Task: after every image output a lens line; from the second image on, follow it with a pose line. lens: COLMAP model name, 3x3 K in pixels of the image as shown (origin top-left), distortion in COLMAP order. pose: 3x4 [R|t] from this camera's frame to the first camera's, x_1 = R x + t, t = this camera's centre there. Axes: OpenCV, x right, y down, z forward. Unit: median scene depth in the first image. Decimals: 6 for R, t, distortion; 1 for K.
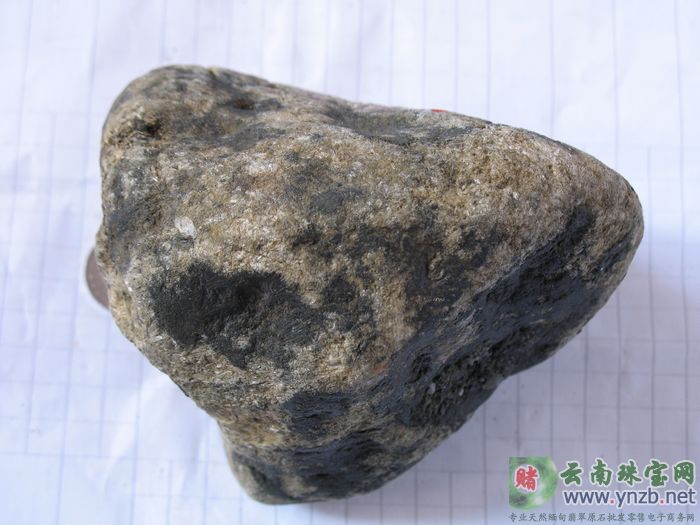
lens RADIAL K [[1260.9, 0, 350.3], [0, 1260.9, 261.0], [0, 0, 1]] dist [-0.087247, 0.000000]
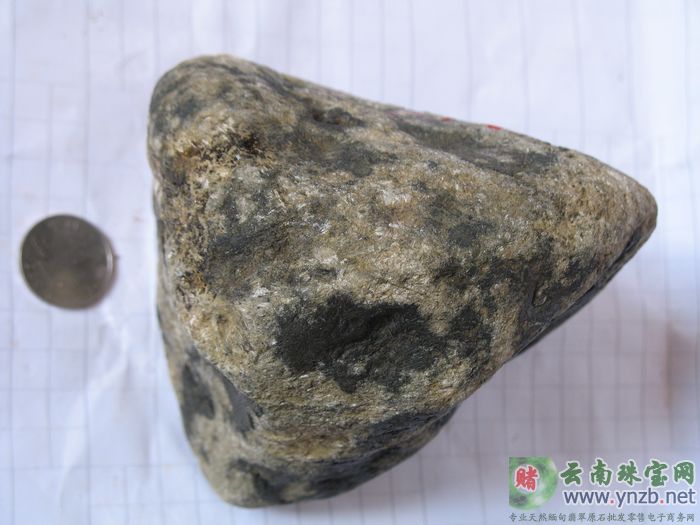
lens RADIAL K [[1468.2, 0, 349.7], [0, 1468.2, 264.4], [0, 0, 1]] dist [0.001452, 0.000000]
pose [[0.925900, -0.004317, 0.377743, -0.537705], [-0.030824, 0.995737, 0.086933, -0.120102], [-0.376508, -0.092135, 0.921820, -0.066499]]
